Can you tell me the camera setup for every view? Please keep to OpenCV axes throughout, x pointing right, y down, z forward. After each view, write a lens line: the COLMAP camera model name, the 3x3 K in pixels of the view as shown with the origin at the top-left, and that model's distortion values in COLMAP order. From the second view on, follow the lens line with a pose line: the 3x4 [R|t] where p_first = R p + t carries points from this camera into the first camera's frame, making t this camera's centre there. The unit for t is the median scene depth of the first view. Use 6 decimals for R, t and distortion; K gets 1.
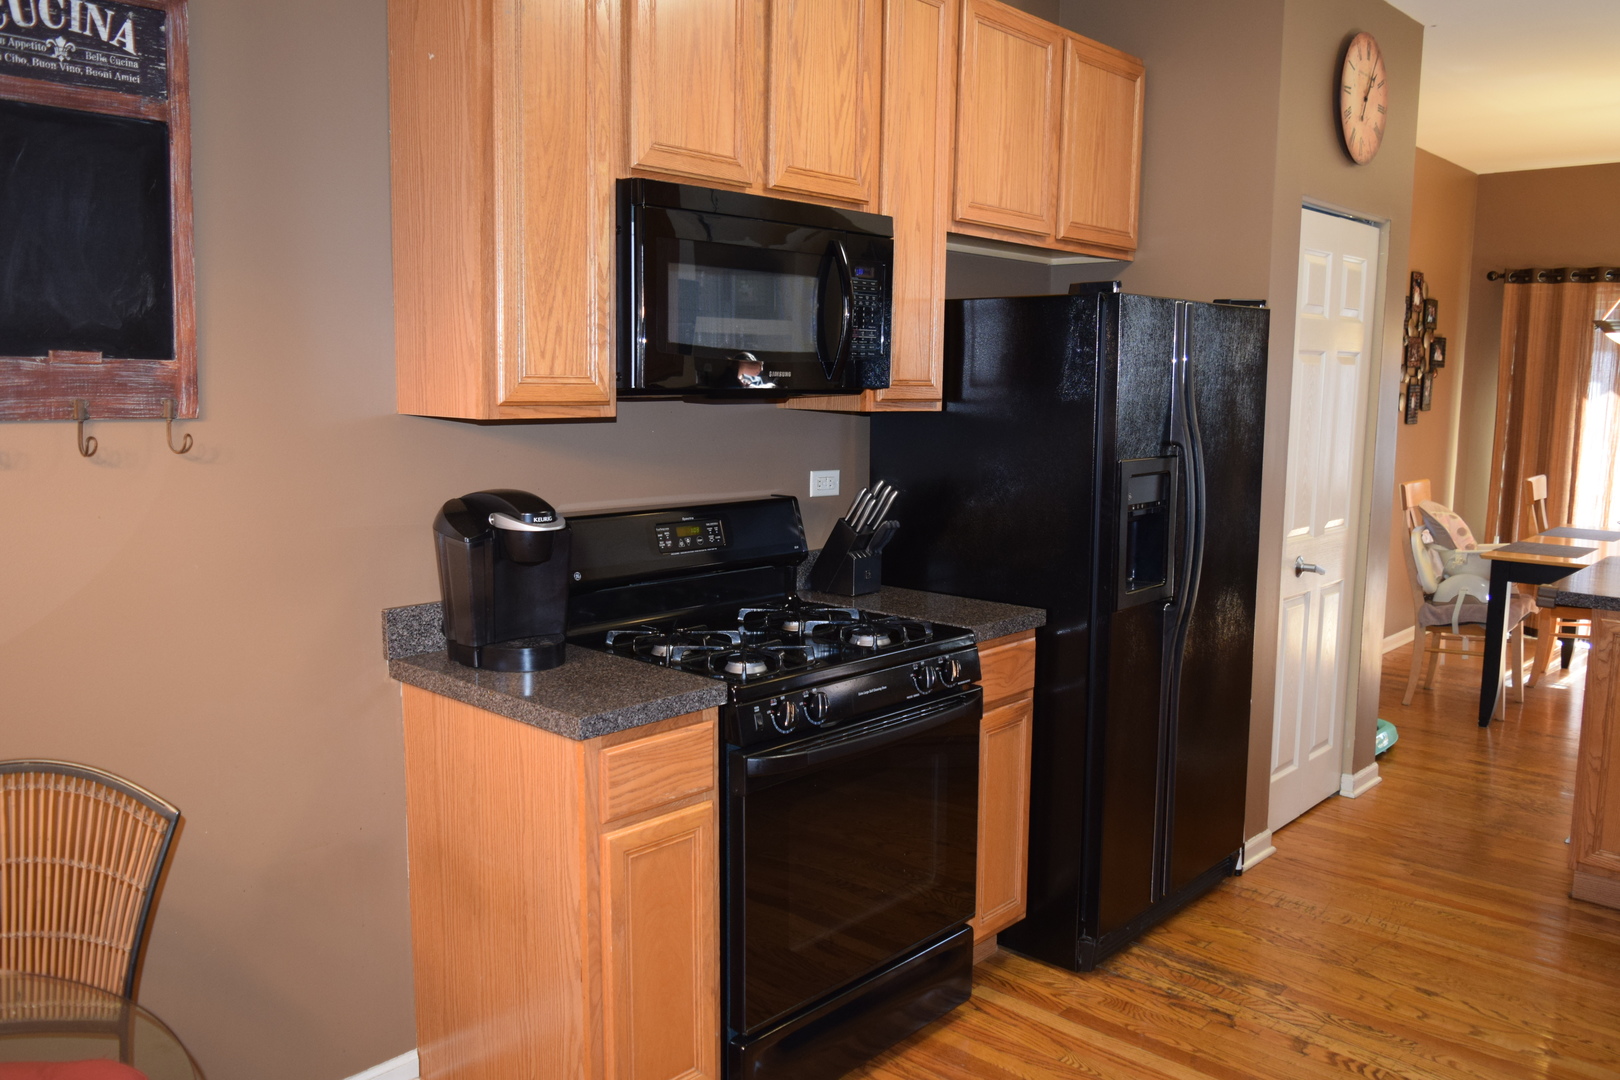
lens RADIAL K [[1254.7, 0, 811.0], [0, 1254.7, 535.7], [0, 0, 1]] dist [-0.024006, 0.015729]
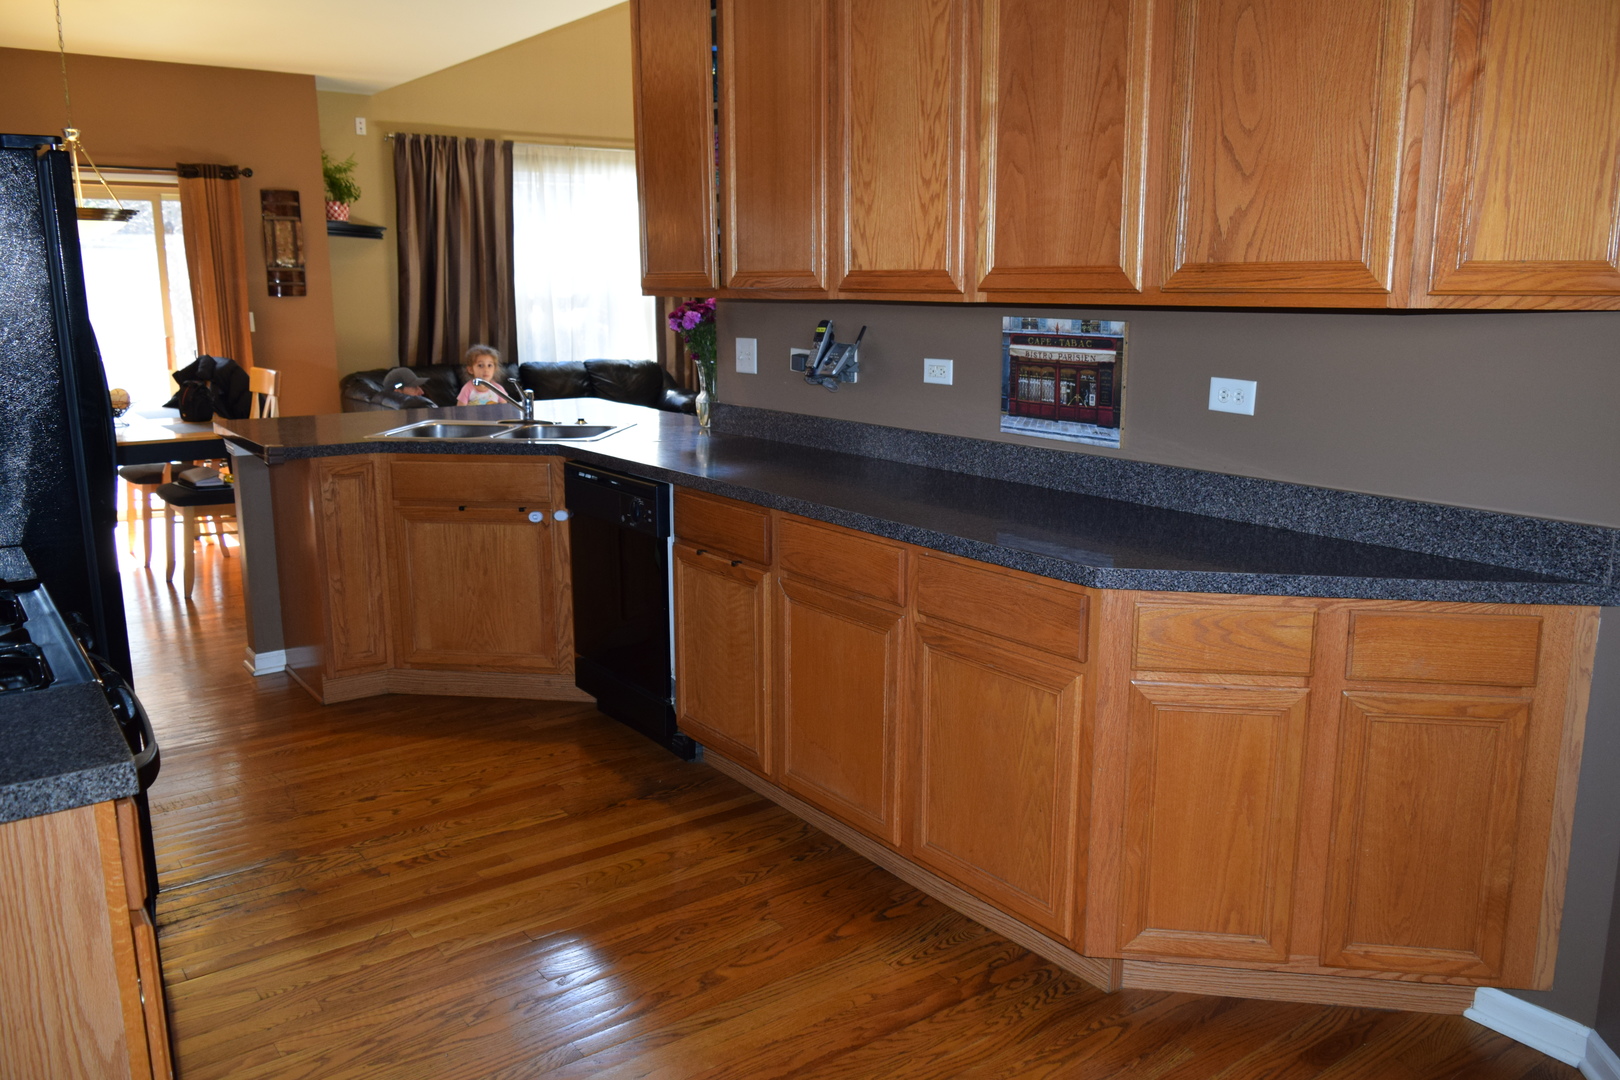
lens RADIAL K [[1254.7, 0, 806.9], [0, 1254.7, 535.1], [0, 0, 1]] dist [-0.024006, 0.015729]
pose [[0.194866, -0.204775, 0.959216, -0.214792], [0.126266, 0.975063, 0.182507, -0.013520], [-0.972669, 0.085552, 0.215863, 0.149343]]
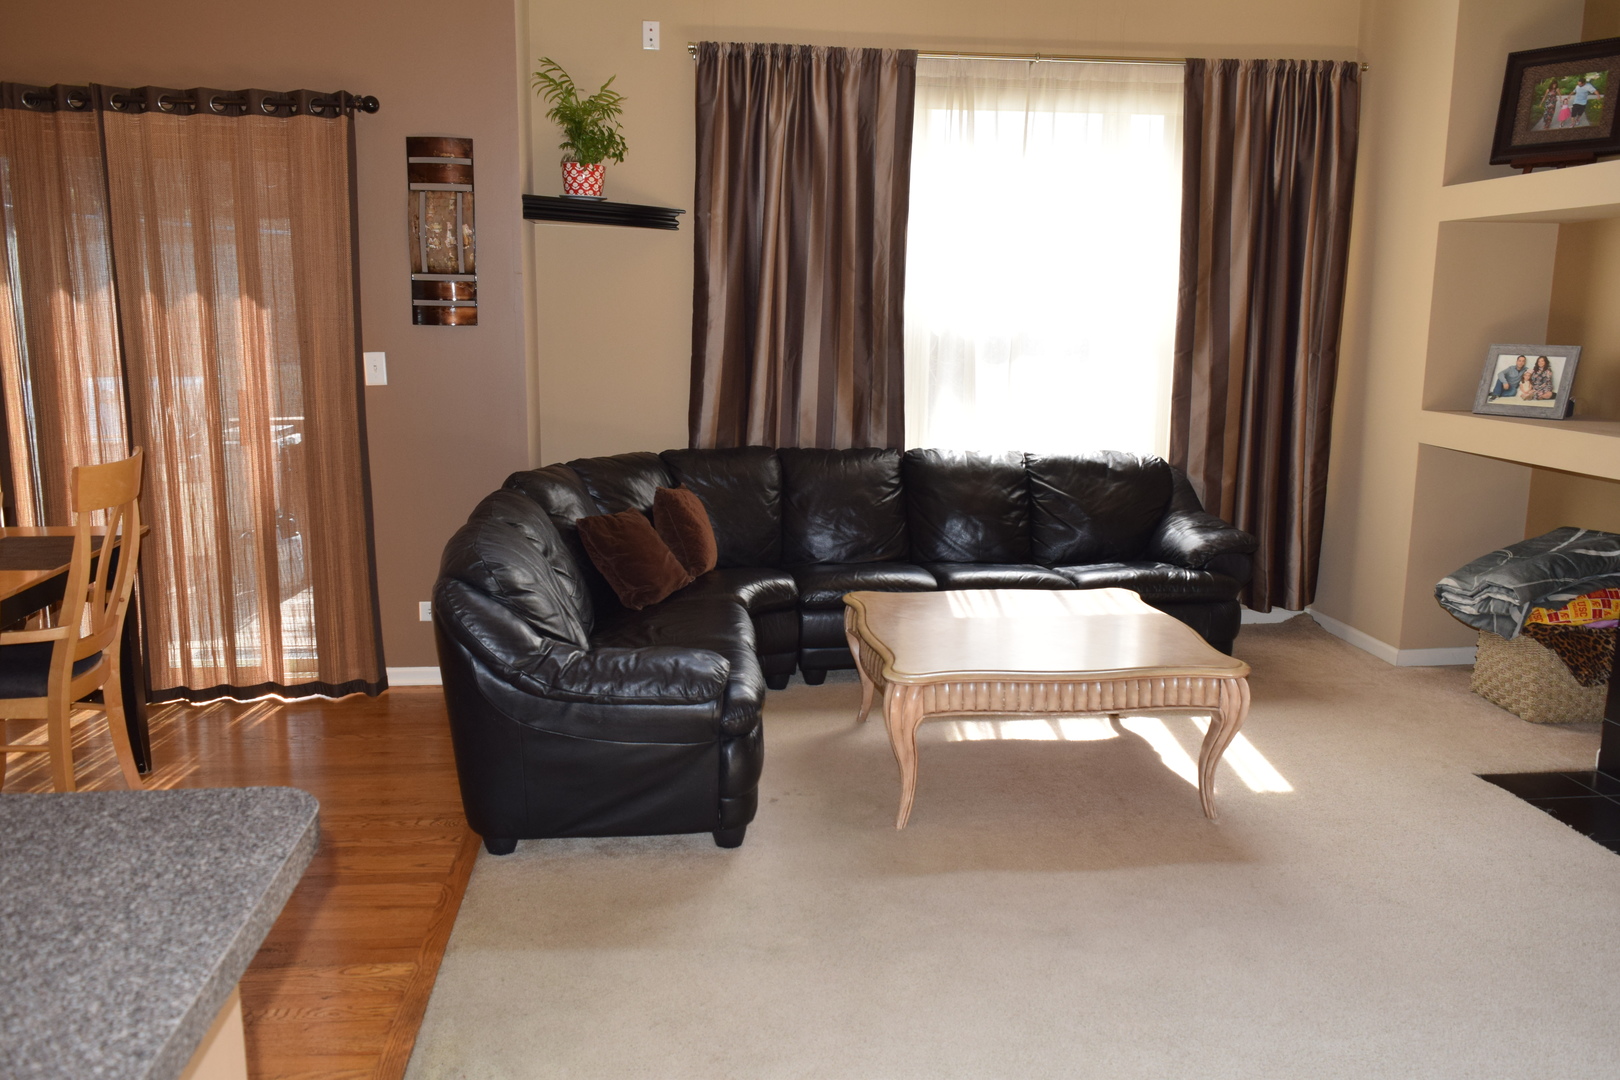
lens RADIAL K [[1254.7, 0, 815.1], [0, 1254.7, 535.5], [0, 0, 1]] dist [-0.024006, 0.015729]
pose [[0.650266, -0.139152, 0.746854, 0.473737], [0.093555, 0.990267, 0.103049, -0.019461], [-0.753924, 0.002863, 0.656955, 0.272973]]
